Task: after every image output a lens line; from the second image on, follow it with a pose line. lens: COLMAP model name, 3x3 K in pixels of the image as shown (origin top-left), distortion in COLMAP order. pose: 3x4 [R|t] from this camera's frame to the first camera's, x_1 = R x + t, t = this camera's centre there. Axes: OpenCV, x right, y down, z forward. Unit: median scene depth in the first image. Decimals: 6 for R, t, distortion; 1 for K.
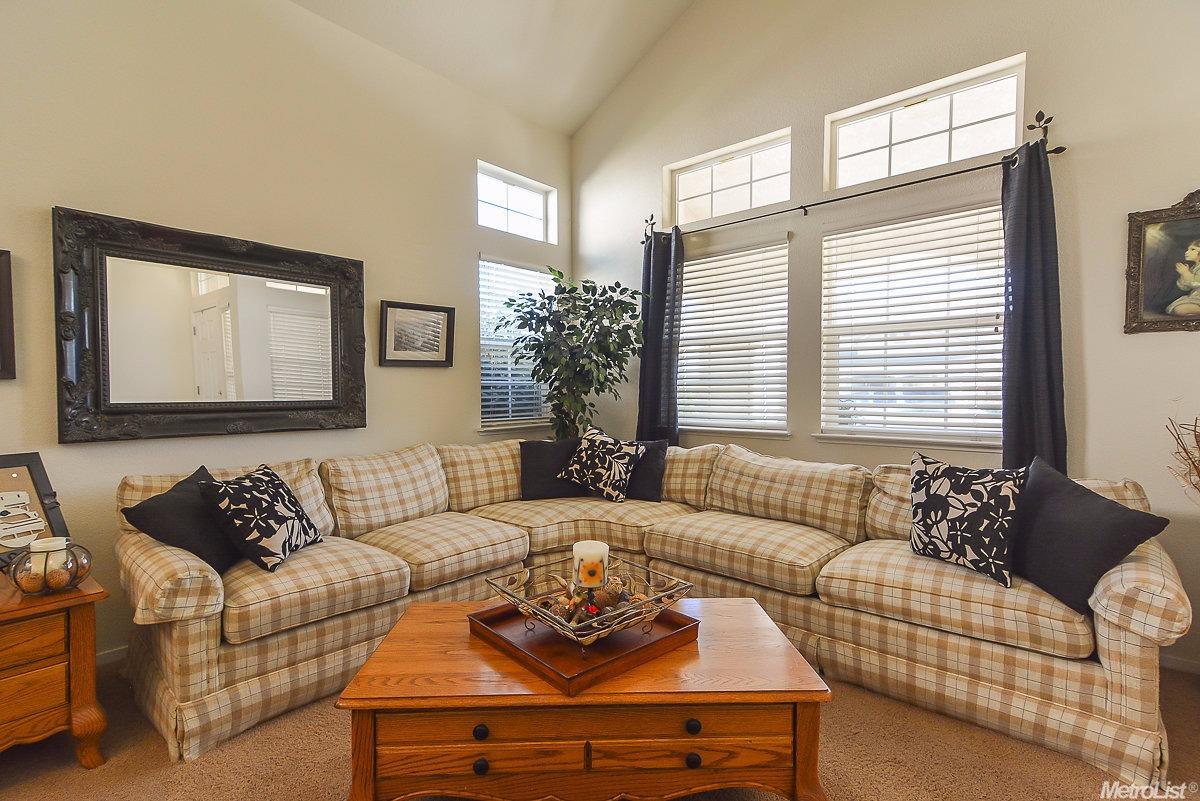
lens RADIAL K [[567.3, 0, 595.8], [0, 567.3, 405.3], [0, 0, 1]] dist [0.023657, -0.009596]
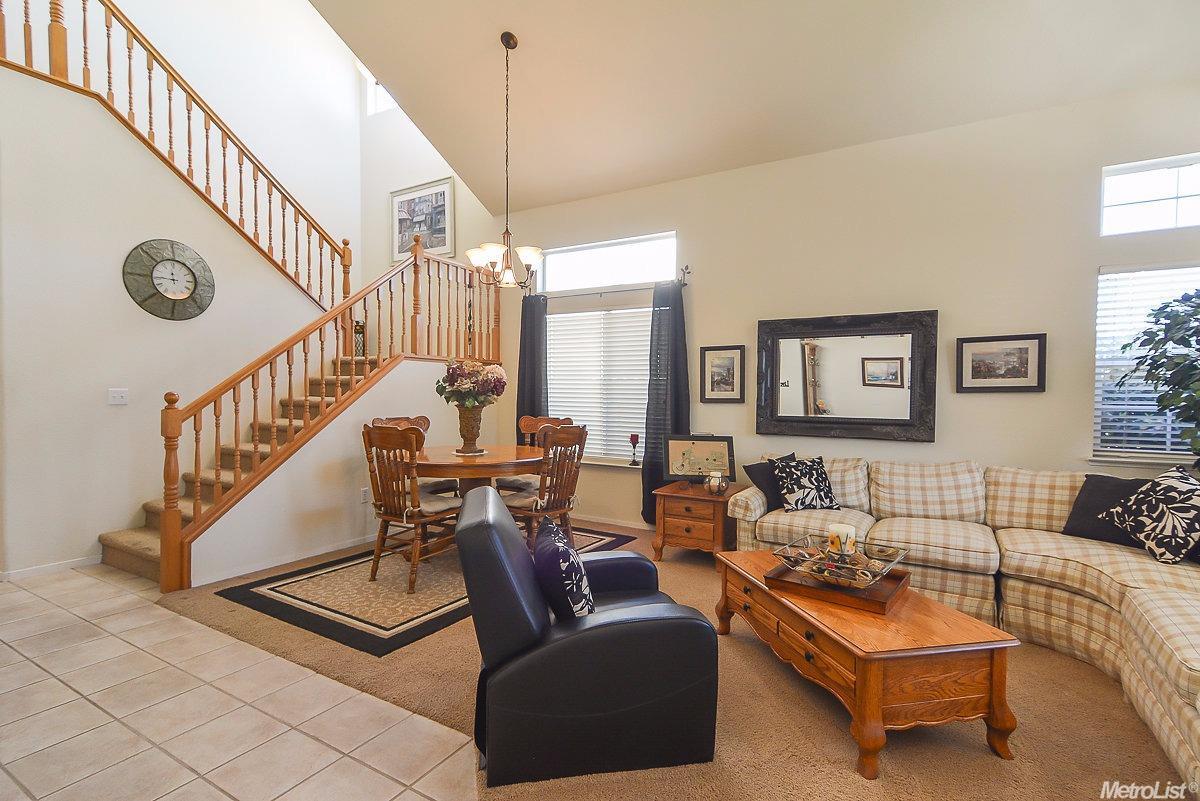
lens RADIAL K [[567.3, 0, 595.8], [0, 567.3, 405.3], [0, 0, 1]] dist [0.023657, -0.009596]
pose [[0.173488, 0.026862, -0.984470, 0.704846], [-0.036032, 0.999132, 0.020913, -0.042301], [0.984177, 0.031844, 0.174305, 0.048250]]
